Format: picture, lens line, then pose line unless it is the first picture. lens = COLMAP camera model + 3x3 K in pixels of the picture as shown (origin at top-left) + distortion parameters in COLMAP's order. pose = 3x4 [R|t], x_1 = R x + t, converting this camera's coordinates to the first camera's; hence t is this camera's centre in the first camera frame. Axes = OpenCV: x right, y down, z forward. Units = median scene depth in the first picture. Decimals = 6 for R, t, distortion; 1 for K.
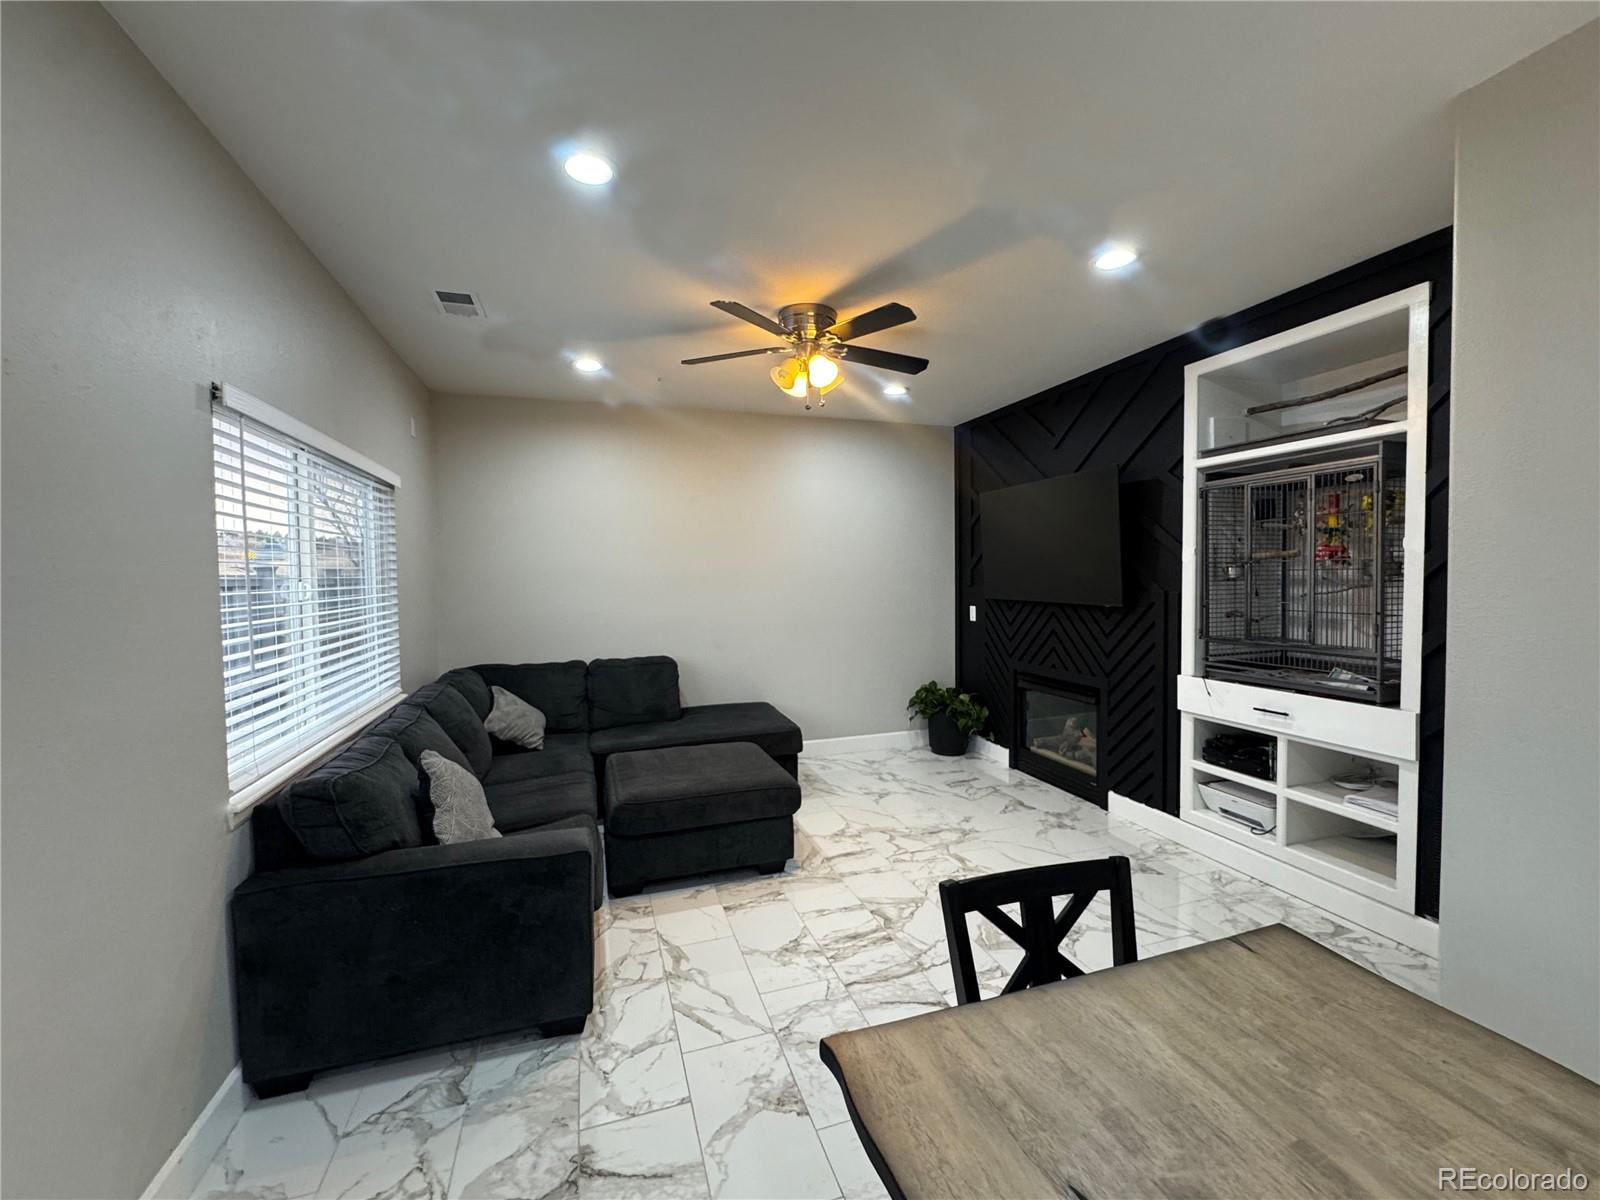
lens RADIAL K [[656.1, 0, 805.6], [0, 656.1, 598.7], [0, 0, 1]] dist [-0.006610, 0.000702]
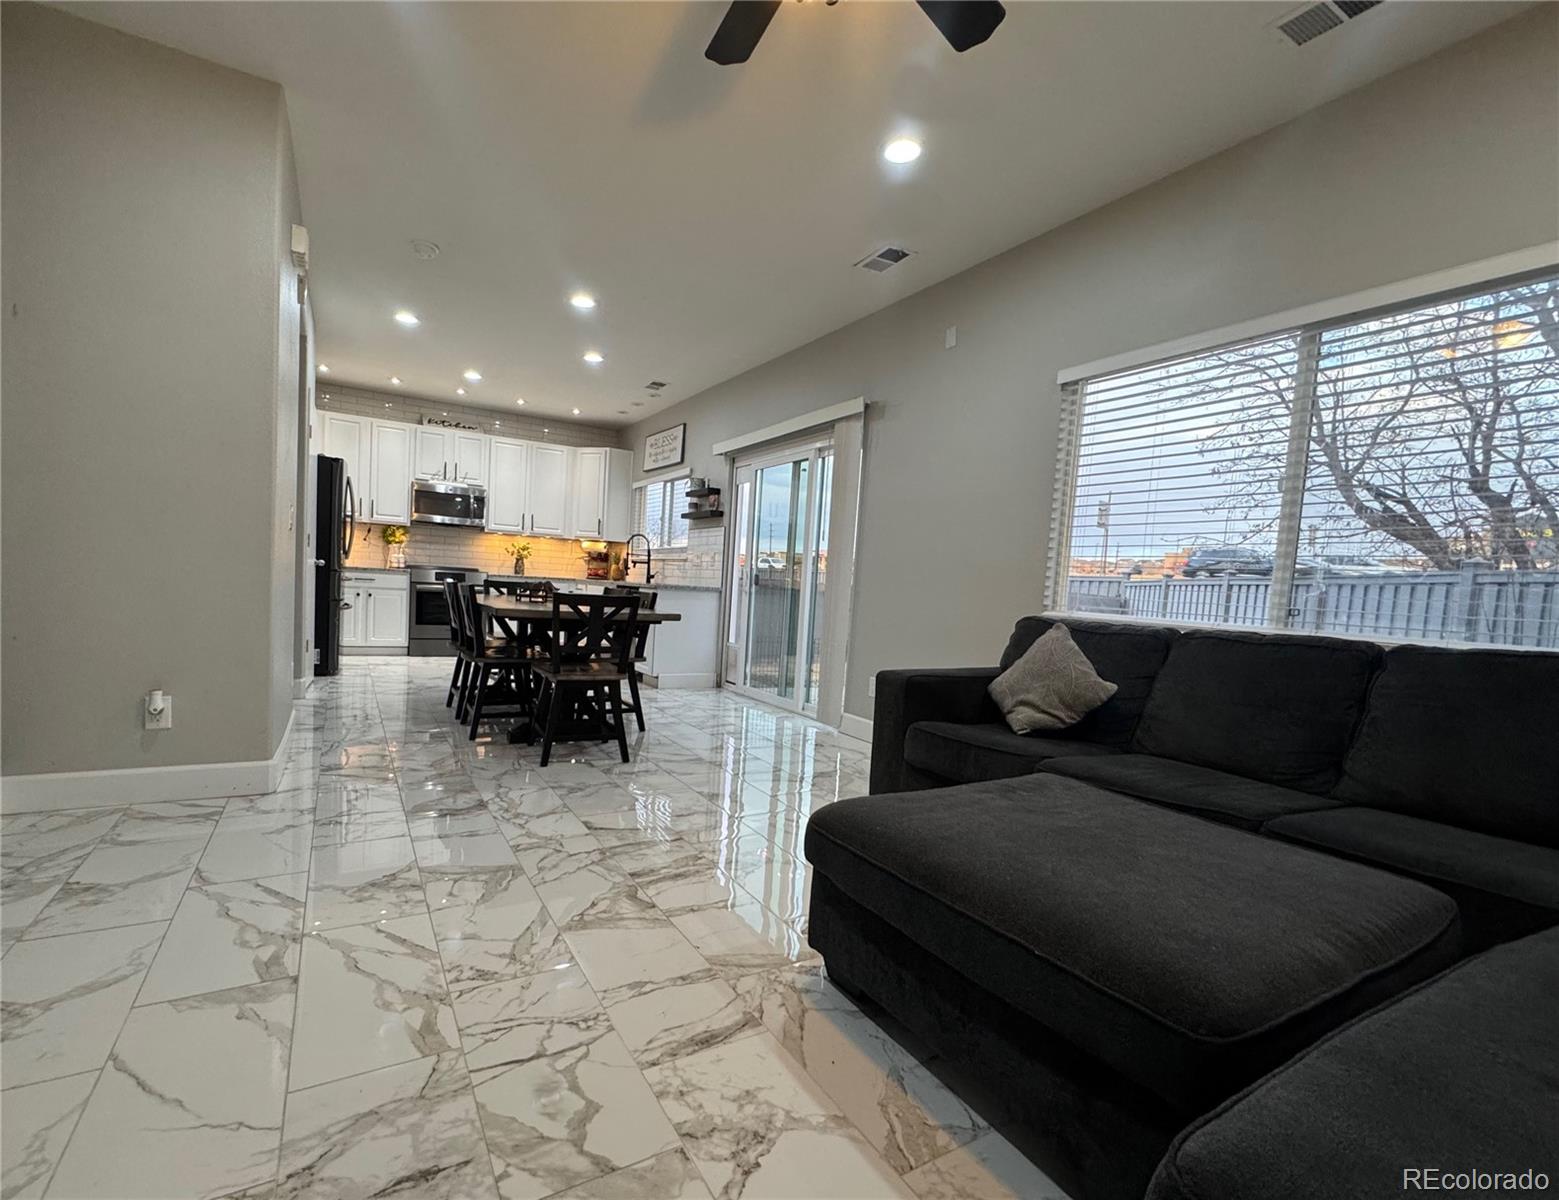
lens RADIAL K [[693.1, 0, 720.7], [0, 693.1, 628.7], [0, 0, 1]] dist [-0.002742, -0.000014]
pose [[-0.983380, -0.032679, -0.178594, 0.146742], [-0.052833, 0.992605, 0.109286, 0.099727], [0.173702, 0.116905, -0.977835, 1.446066]]
